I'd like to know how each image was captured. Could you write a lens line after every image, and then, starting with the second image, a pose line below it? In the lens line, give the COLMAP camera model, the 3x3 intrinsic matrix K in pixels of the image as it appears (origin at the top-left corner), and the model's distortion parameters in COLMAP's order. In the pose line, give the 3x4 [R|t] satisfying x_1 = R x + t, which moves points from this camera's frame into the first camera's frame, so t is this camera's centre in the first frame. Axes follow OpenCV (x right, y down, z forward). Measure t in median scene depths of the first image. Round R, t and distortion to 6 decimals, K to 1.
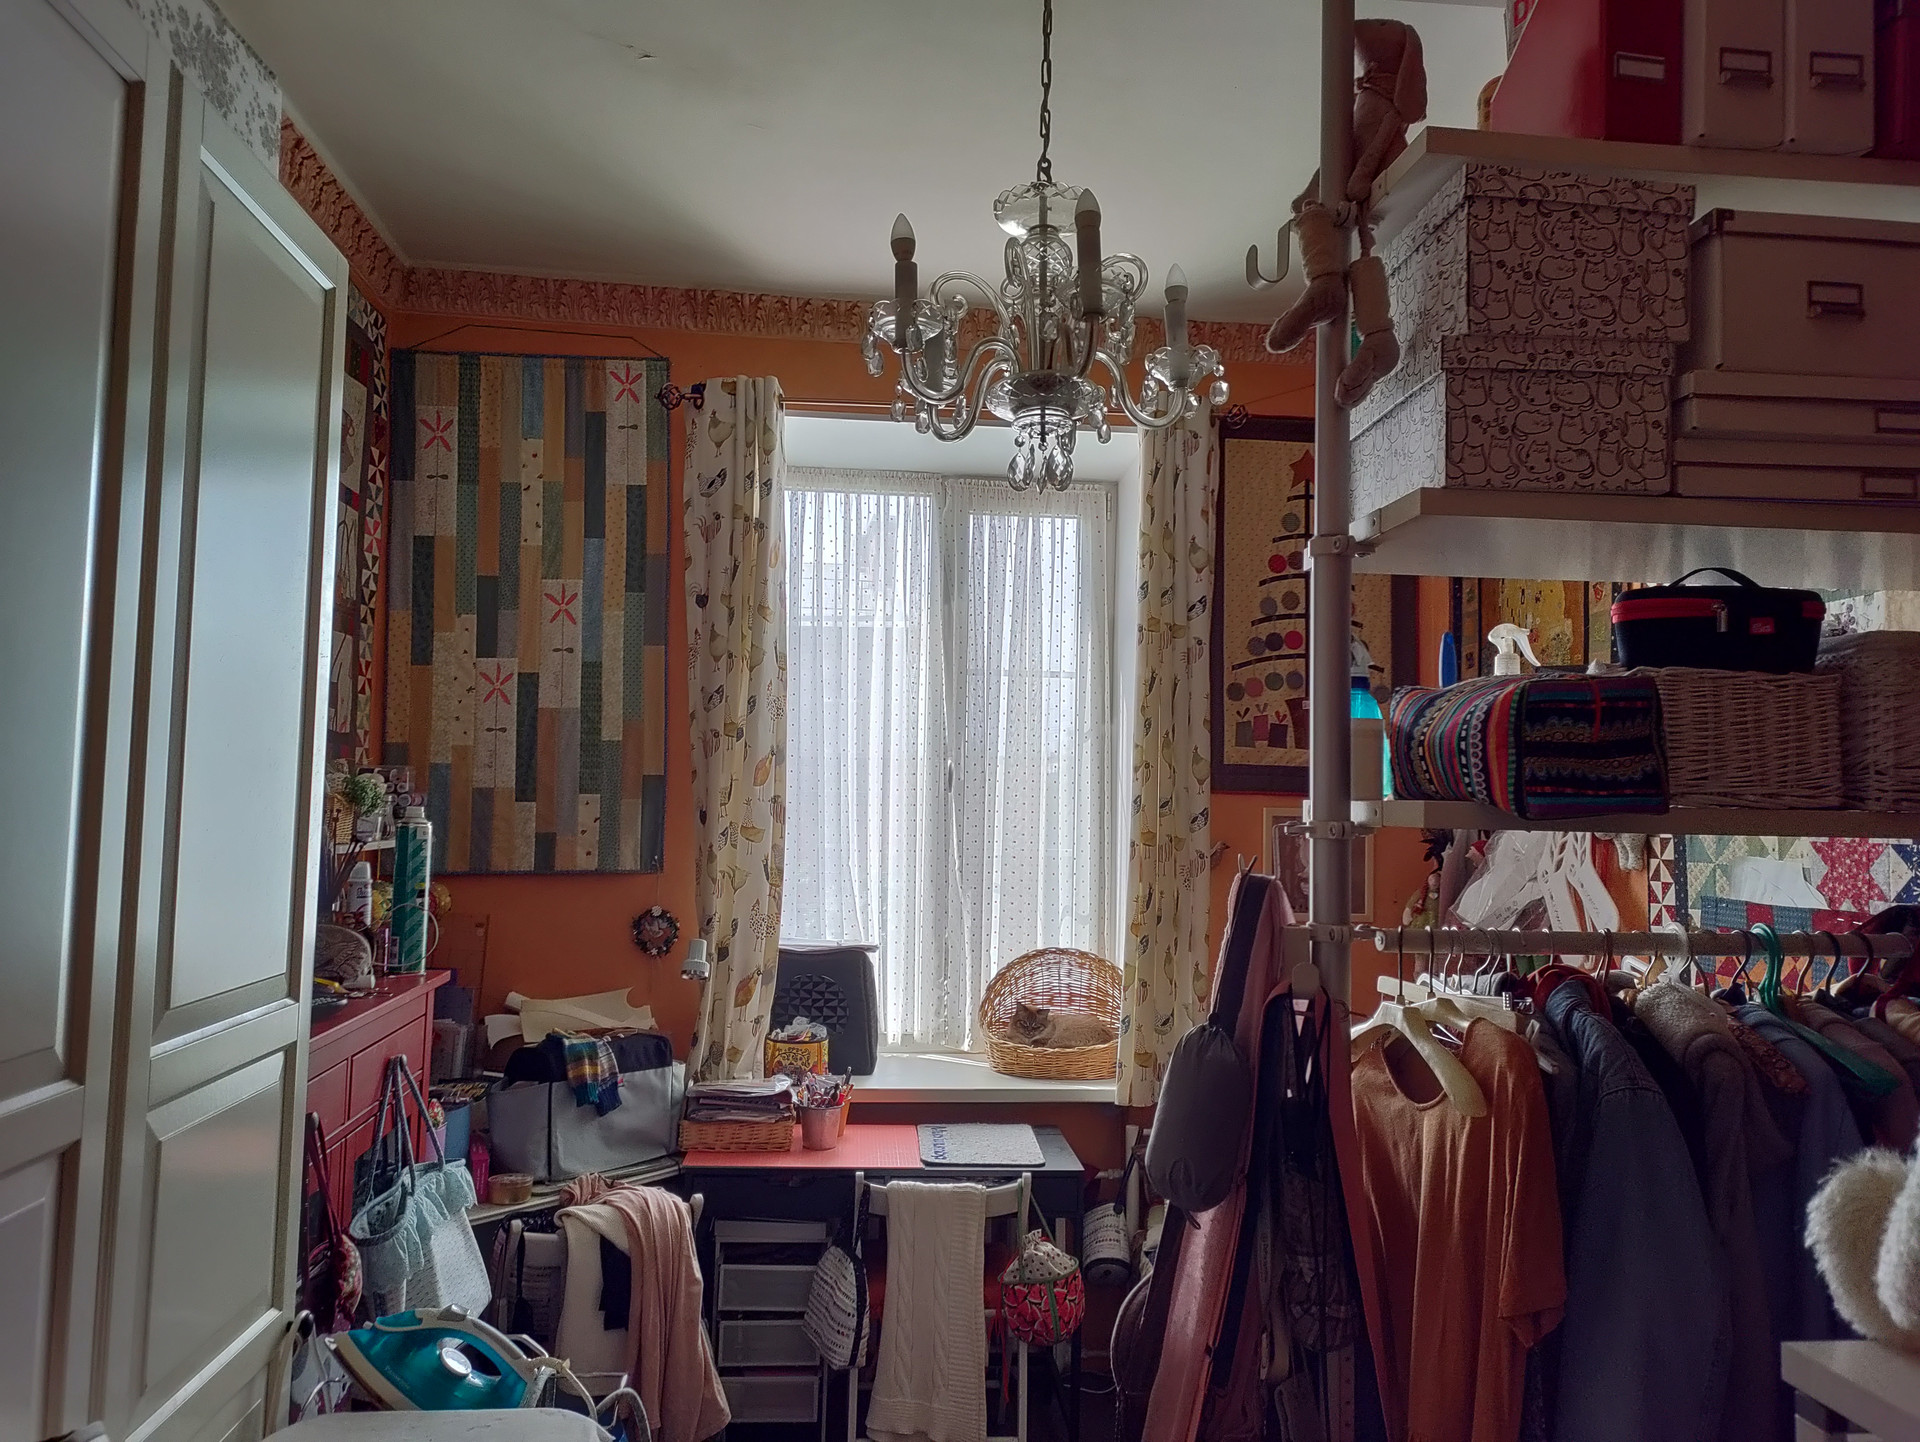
lens RADIAL K [[1402.2, 0, 954.6], [0, 1402.2, 721.7], [0, 0, 1]] dist [0.060786, -0.050206]
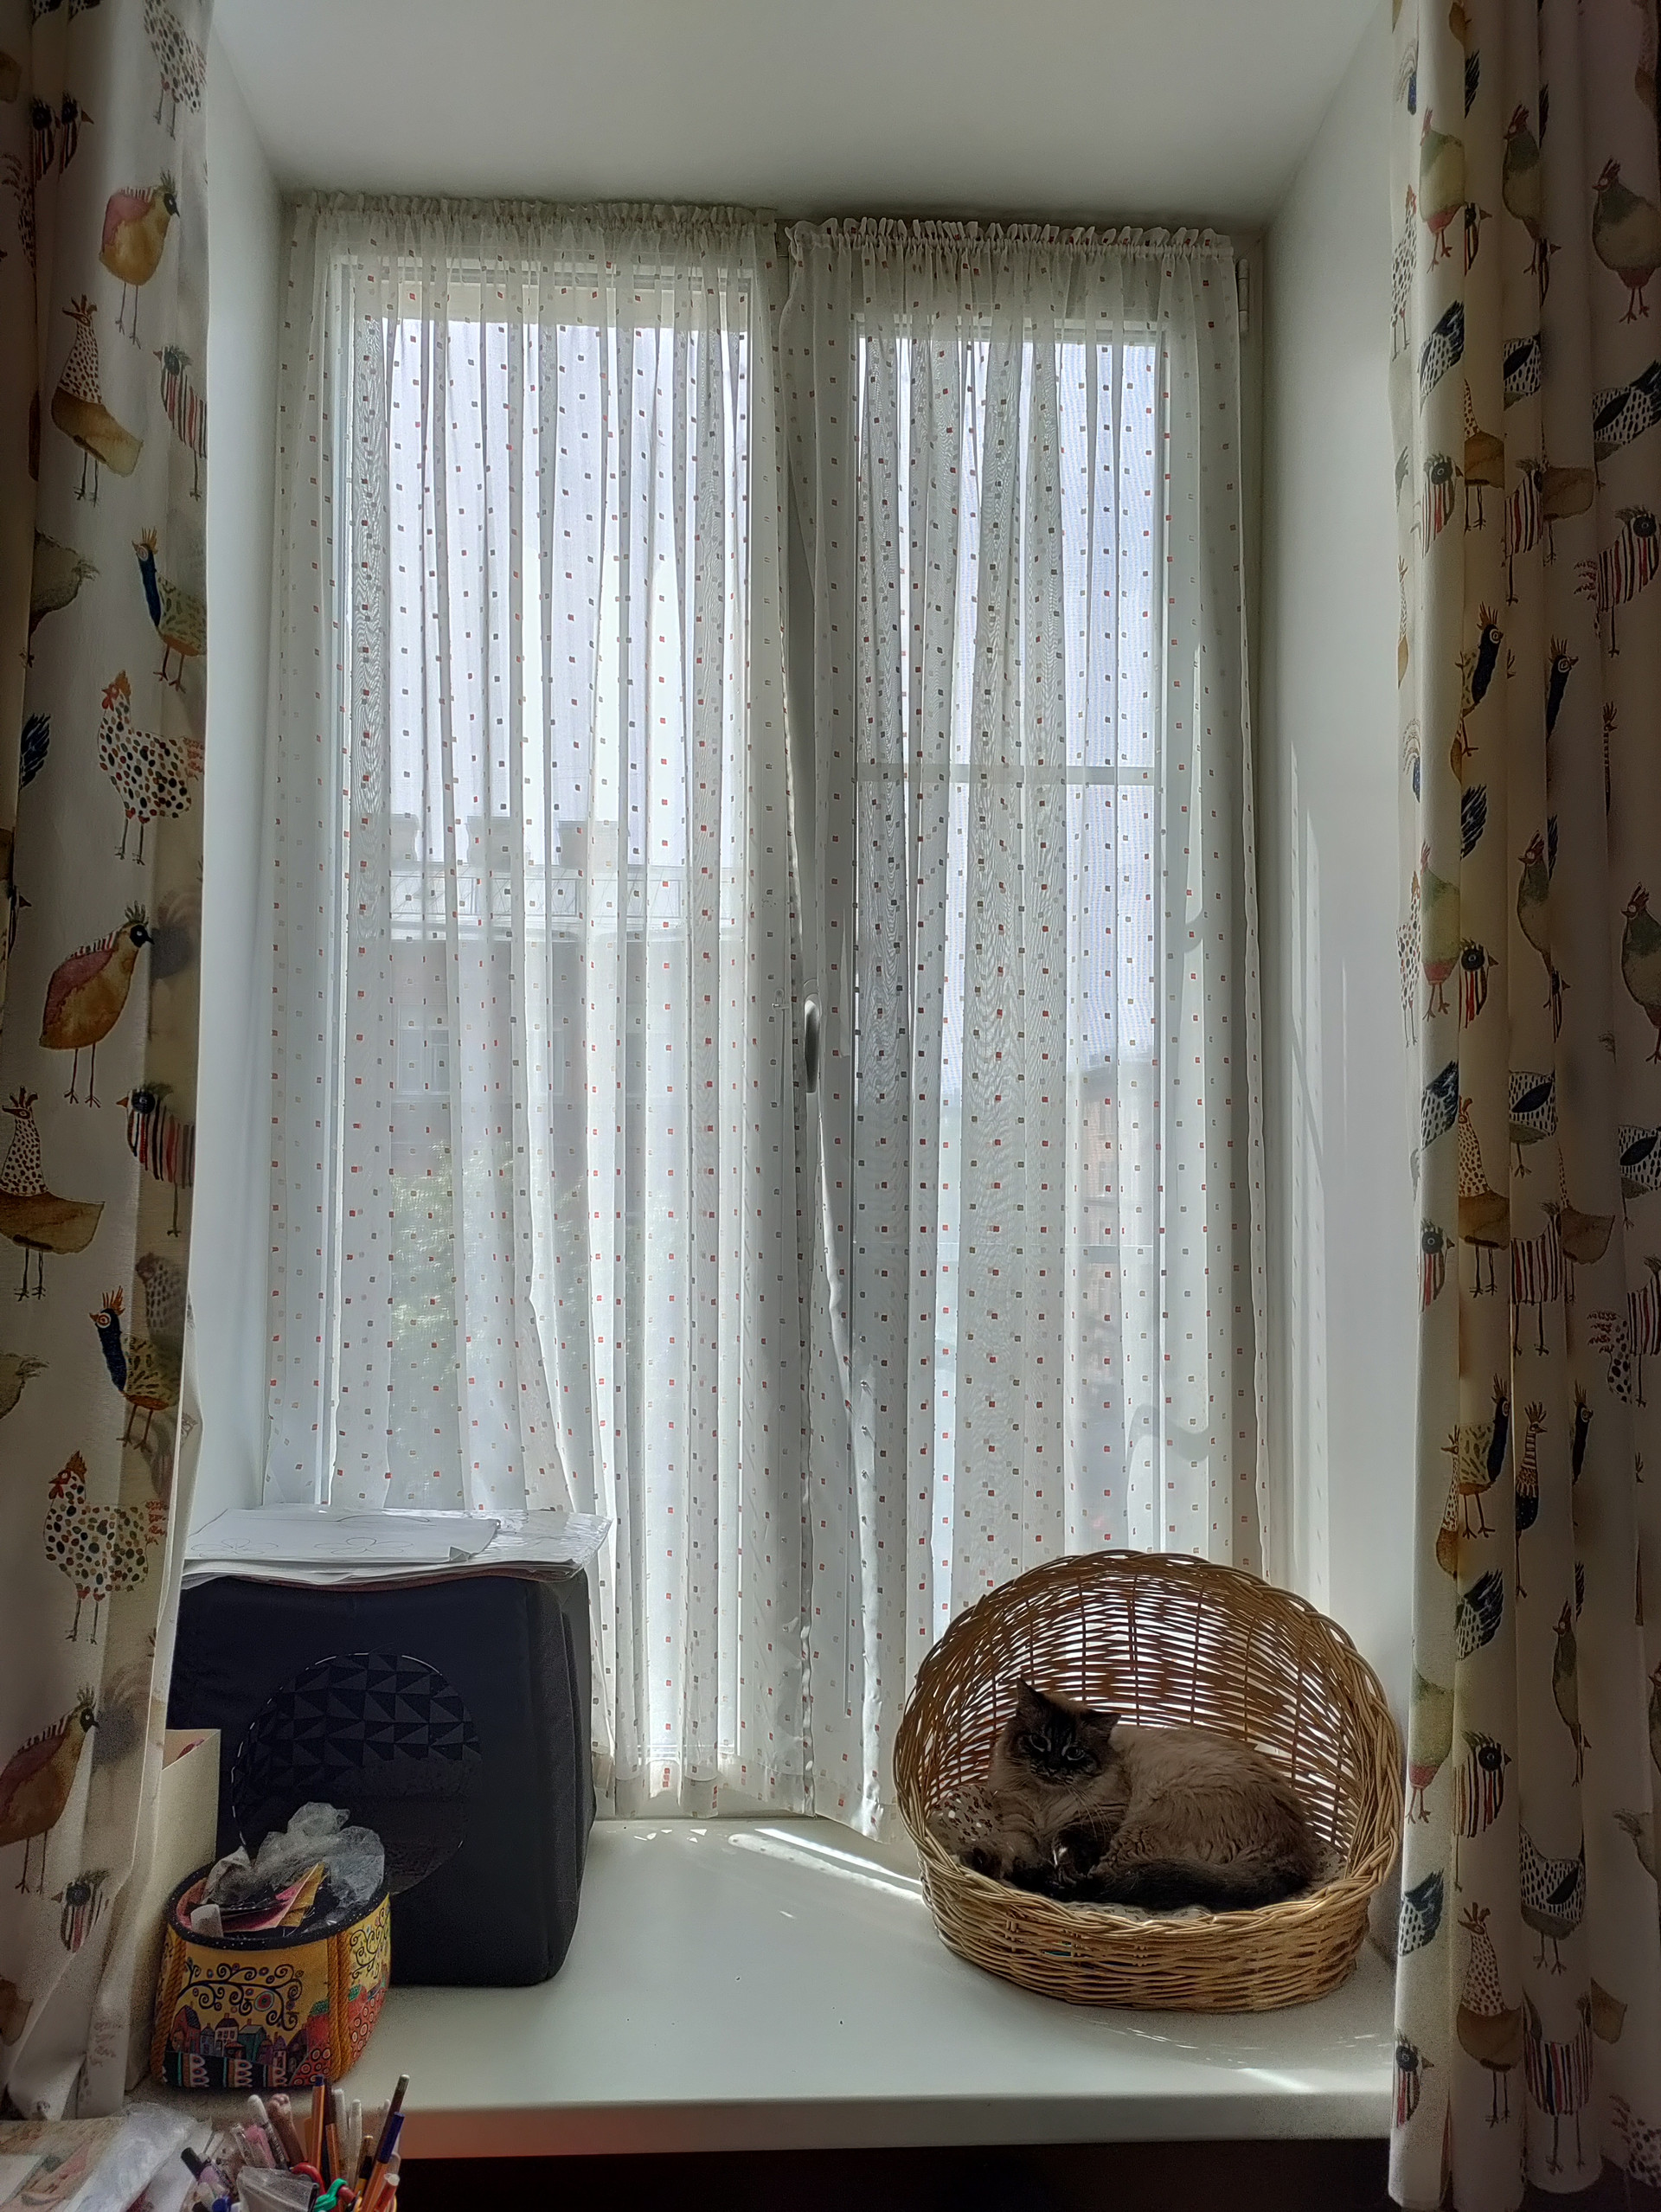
lens RADIAL K [[1615.4, 0, 818.0], [0, 1615.4, 1106.0], [0, 0, 1]] dist [0.060786, -0.050206]
pose [[0.998037, -0.016533, -0.060413, 0.023425], [0.017645, 0.999684, 0.017906, 0.046823], [0.060097, -0.018937, 0.998013, 0.595596]]
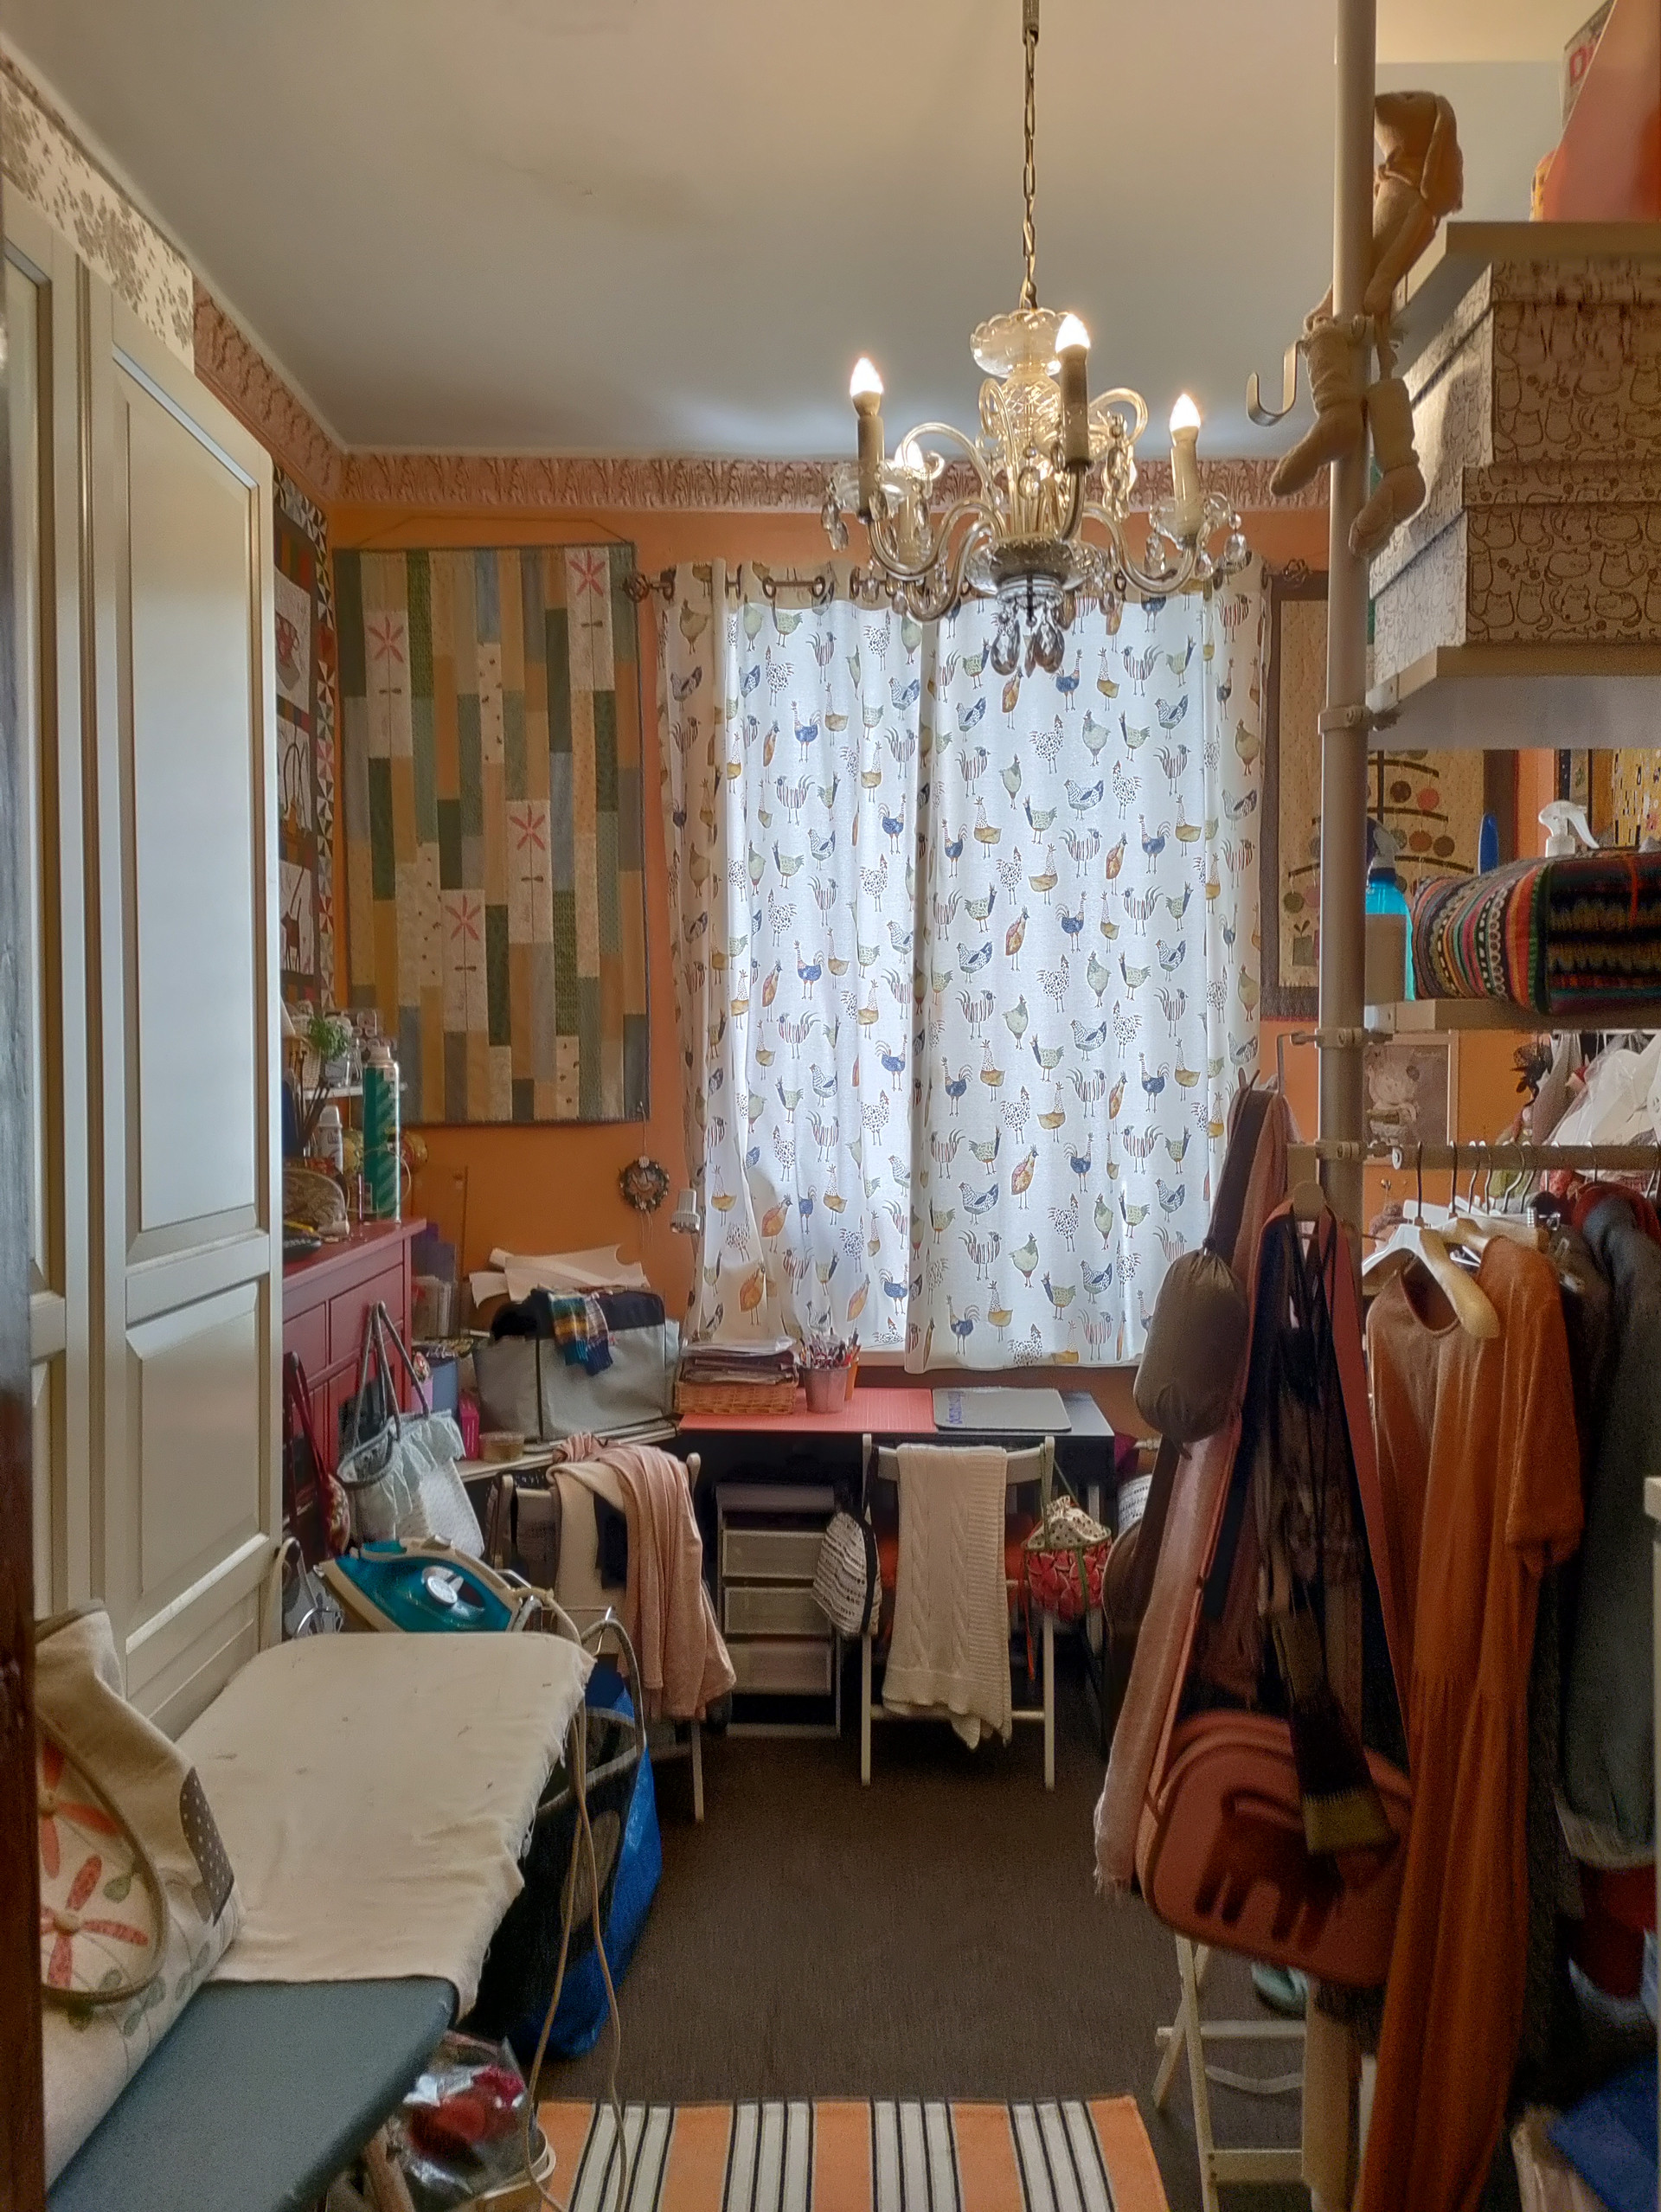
lens RADIAL K [[1615.4, 0, 830.0], [0, 1615.4, 1106.1], [0, 0, 1]] dist [0.060786, -0.050206]
pose [[0.994308, -0.018183, -0.104985, 0.040667], [0.027525, 0.995719, 0.088233, 0.016041], [0.102932, -0.090621, 0.990552, -0.063776]]
